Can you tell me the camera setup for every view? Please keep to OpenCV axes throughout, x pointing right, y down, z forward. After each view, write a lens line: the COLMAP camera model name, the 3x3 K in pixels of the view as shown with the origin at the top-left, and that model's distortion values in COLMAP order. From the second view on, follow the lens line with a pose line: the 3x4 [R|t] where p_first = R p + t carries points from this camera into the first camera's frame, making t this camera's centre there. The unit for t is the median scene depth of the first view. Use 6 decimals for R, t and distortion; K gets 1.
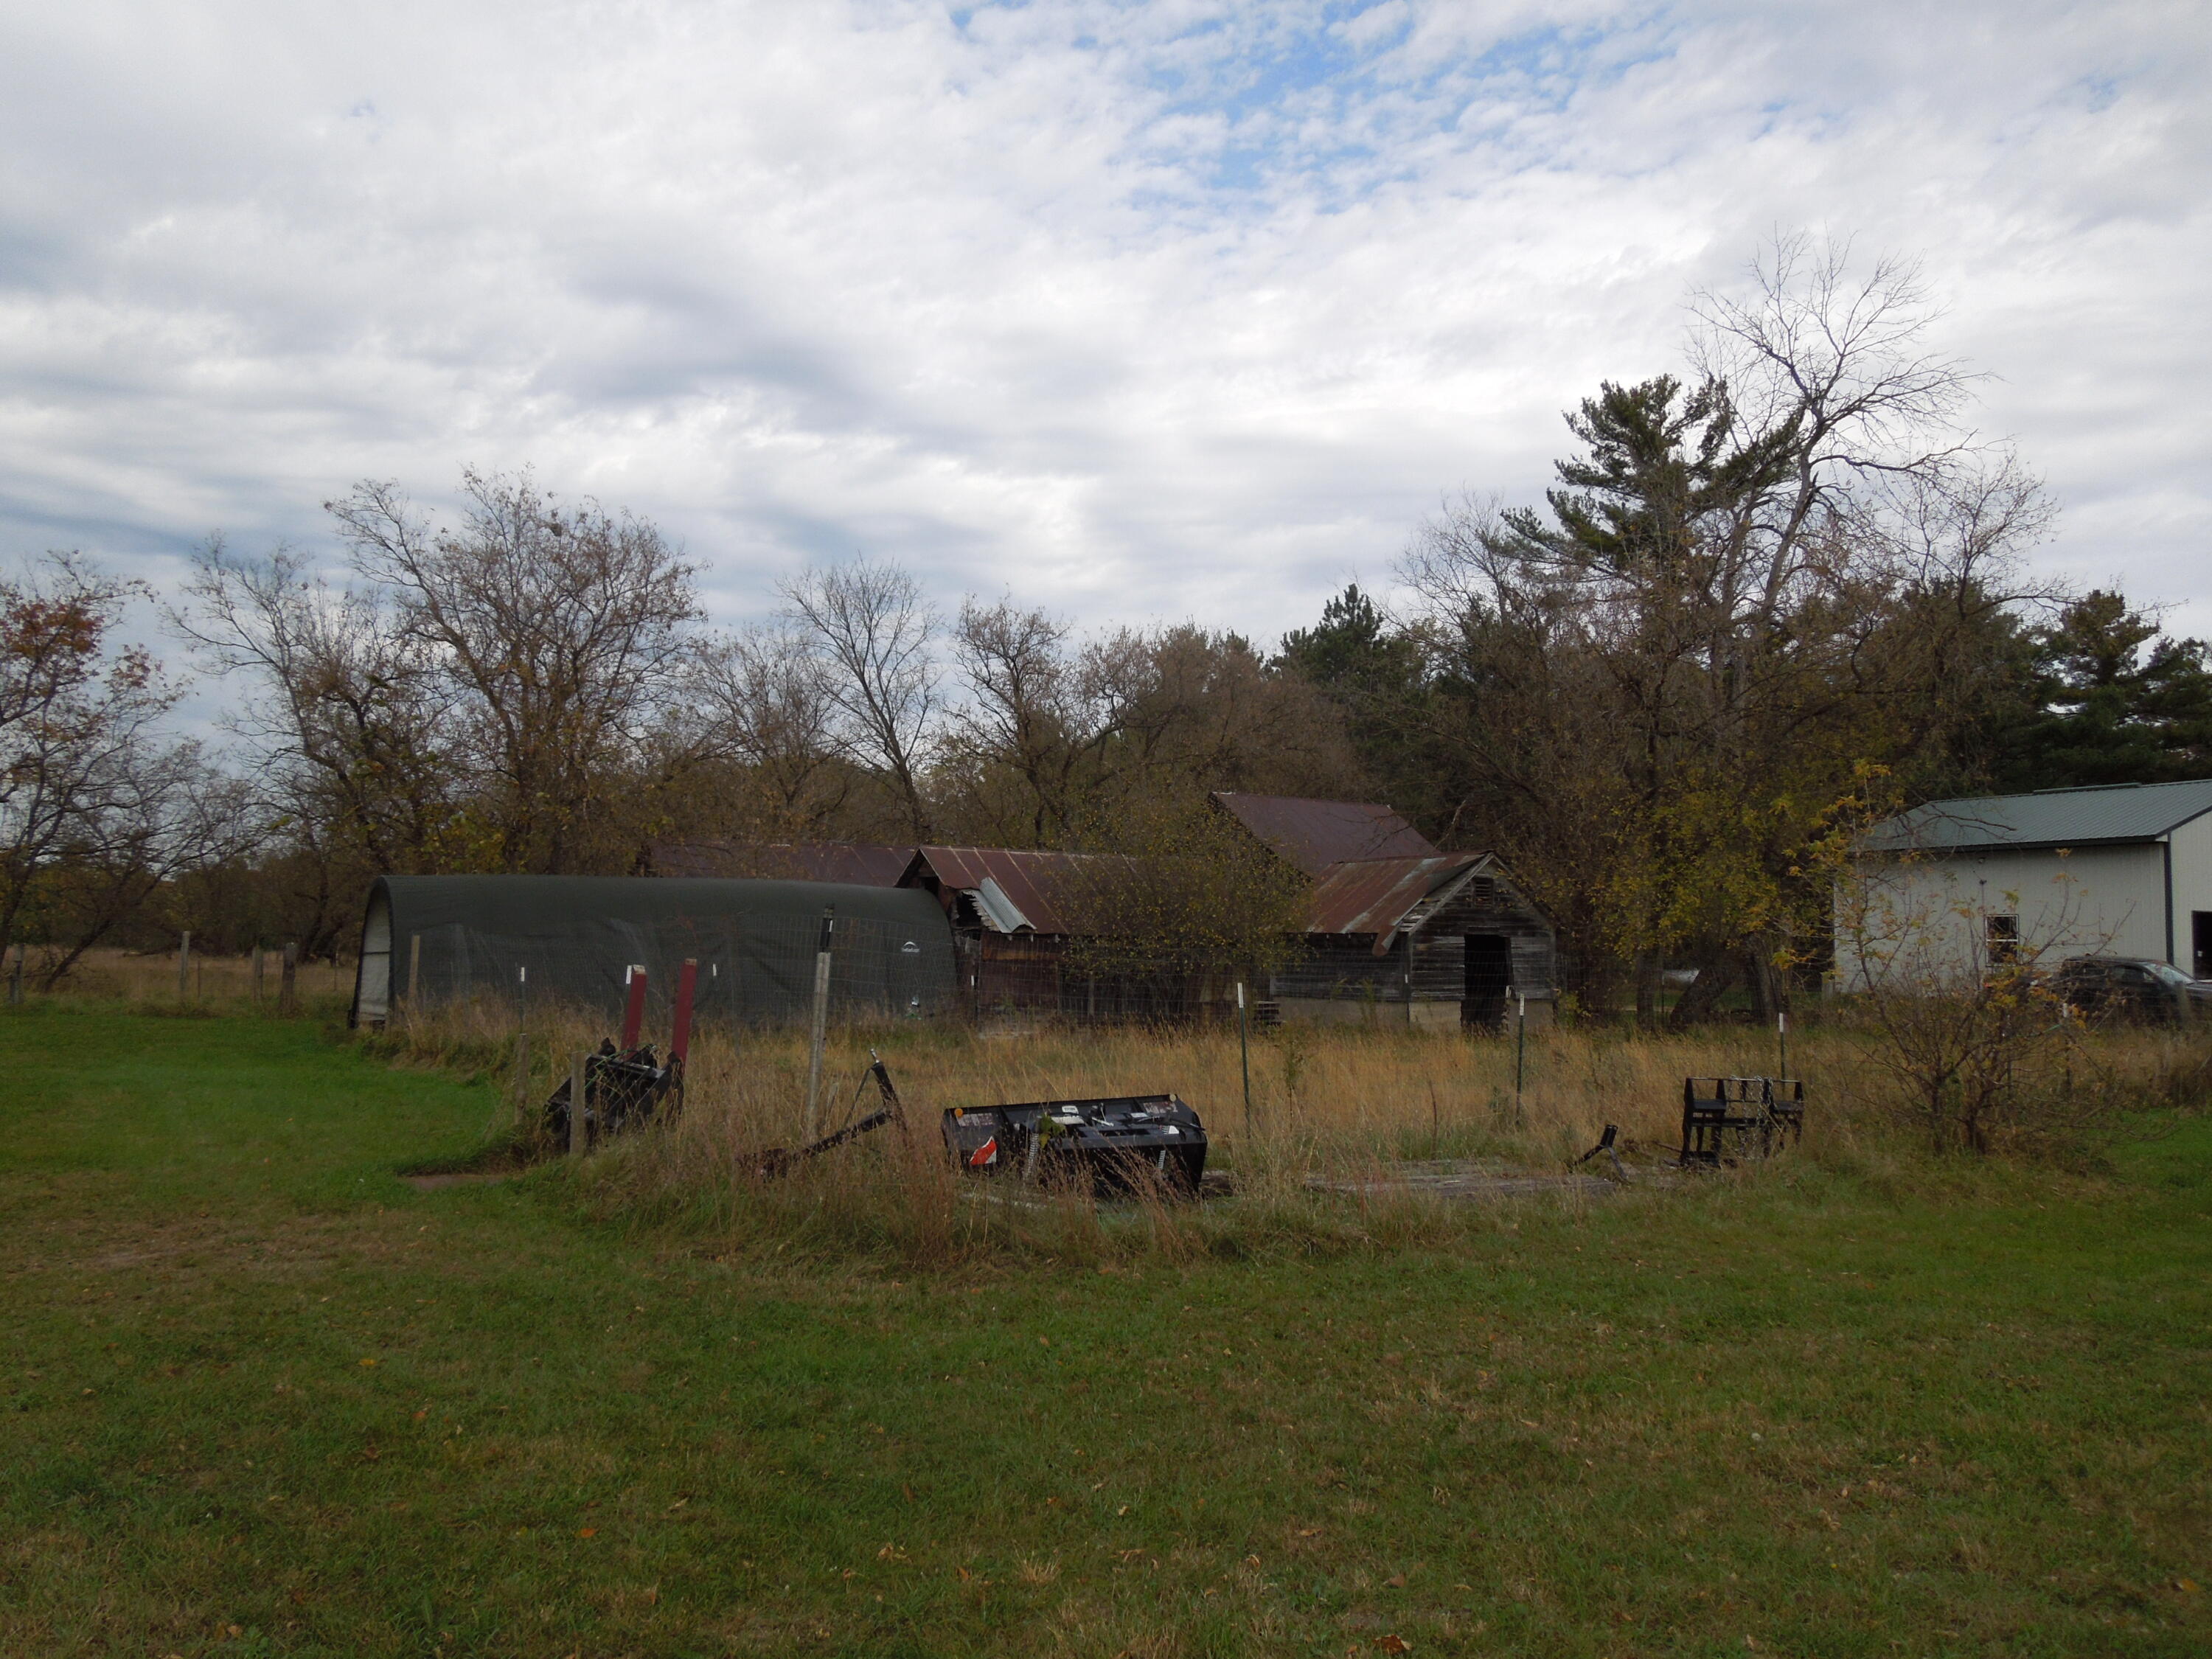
lens RADIAL K [[1690.5, 0, 1115.0], [0, 1690.5, 821.7], [0, 0, 1]] dist [-0.028971, 0.040982]
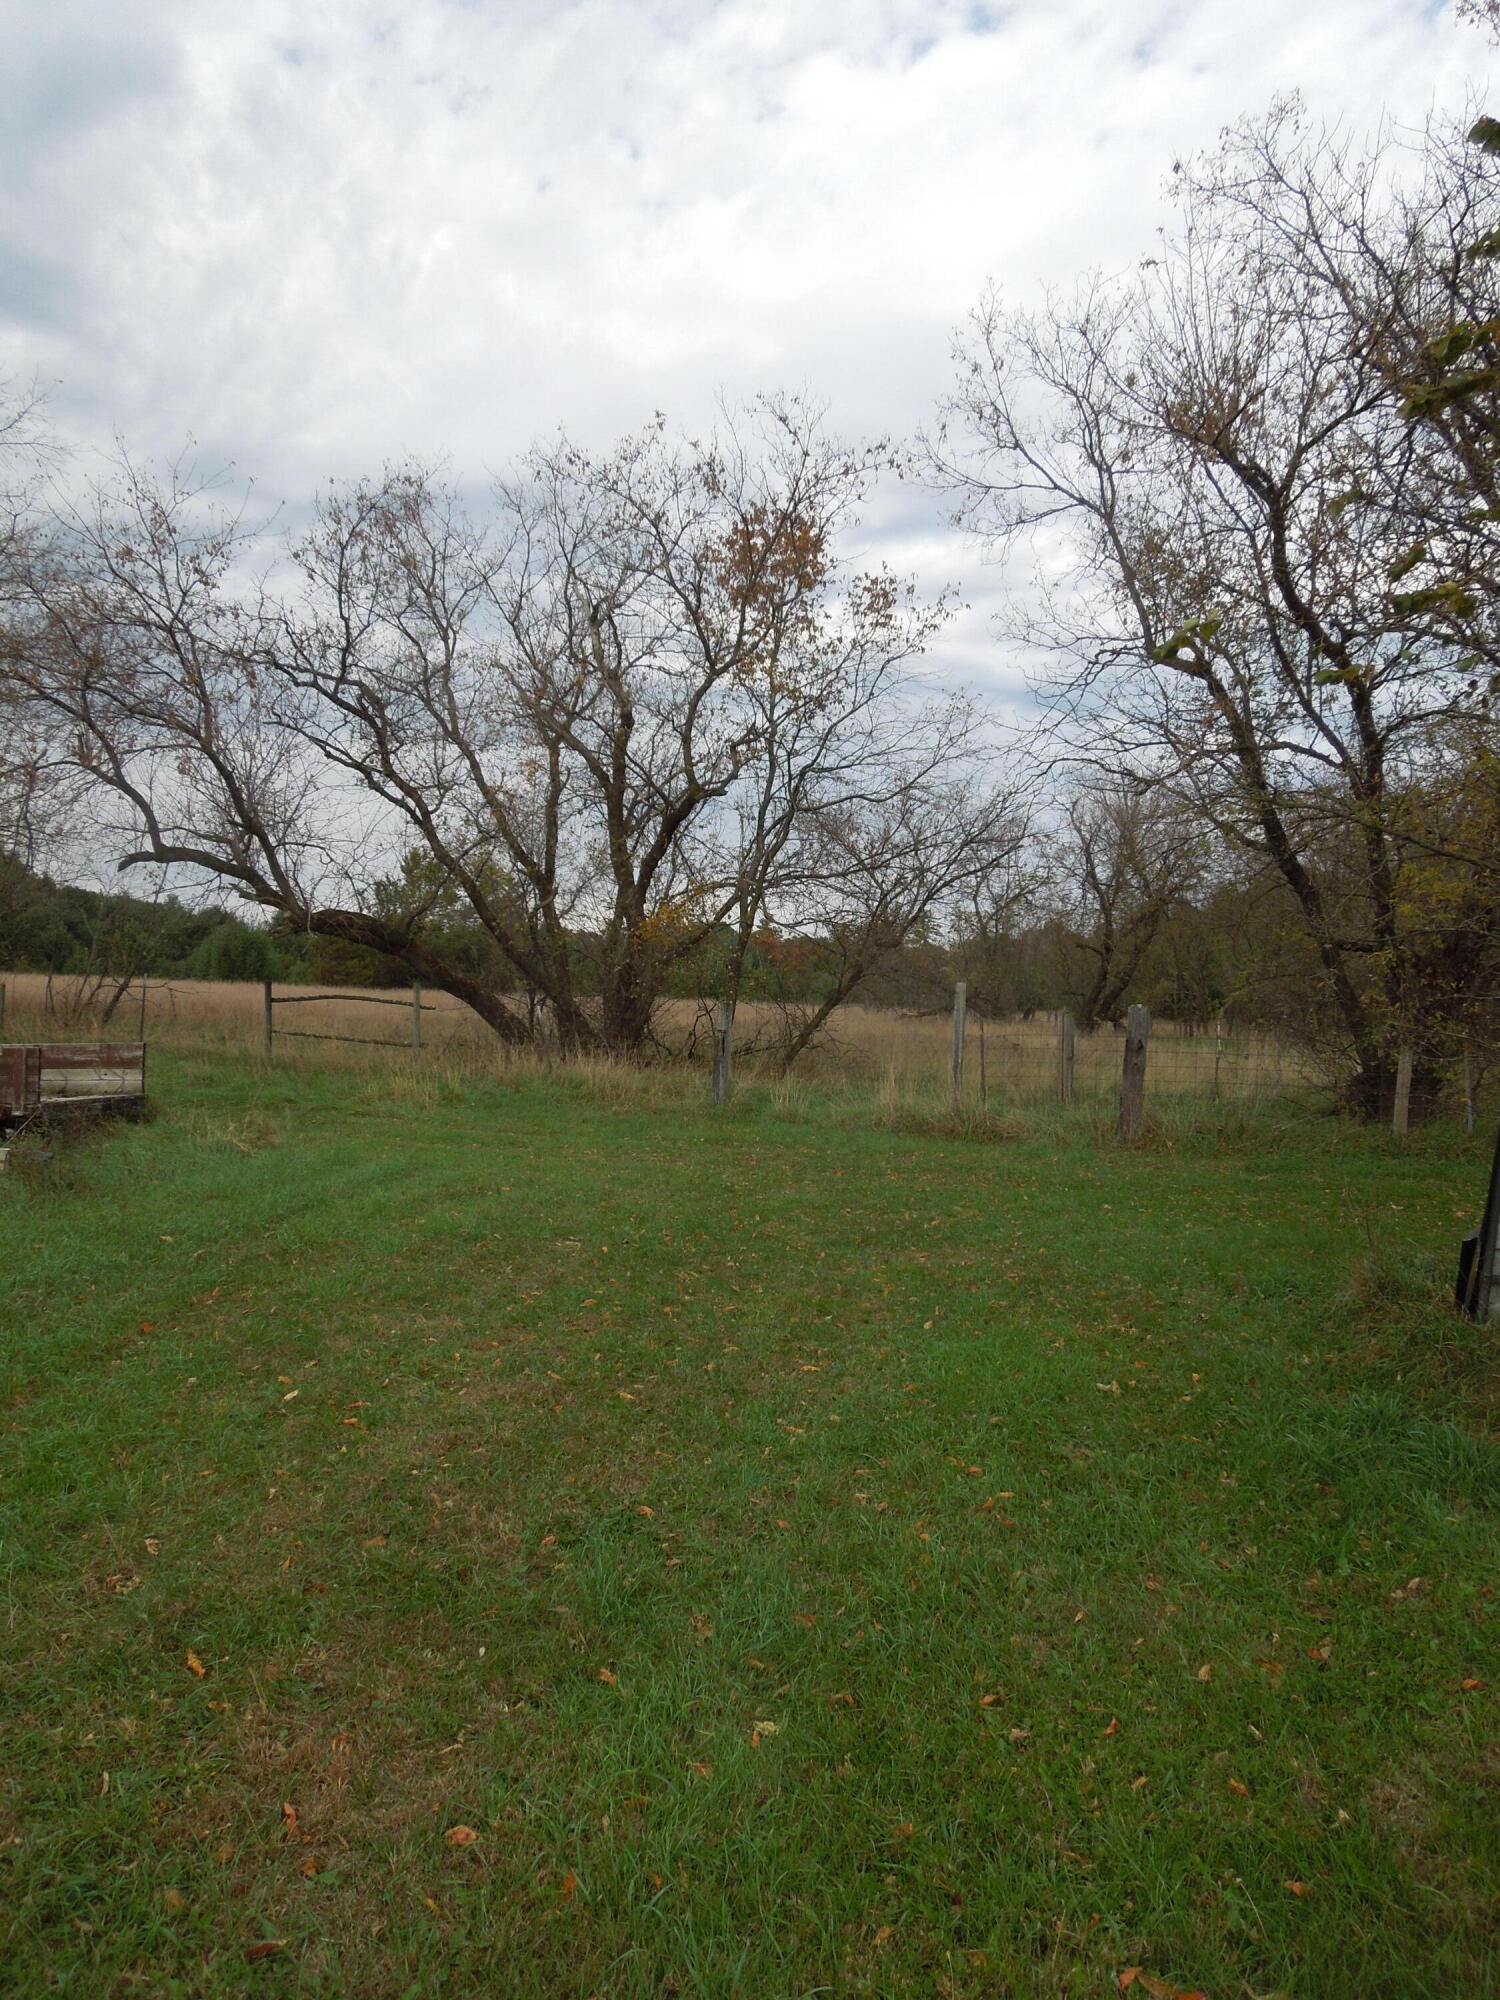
lens RADIAL K [[1528.5, 0, 750.0], [0, 1528.5, 1000.0], [0, 0, 1]] dist [-0.028971, 0.040982]
pose [[0.800328, 0.008150, -0.599507, -0.267352], [0.033354, 0.997754, 0.058091, 0.034486], [0.598634, -0.066488, 0.798259, 0.486044]]
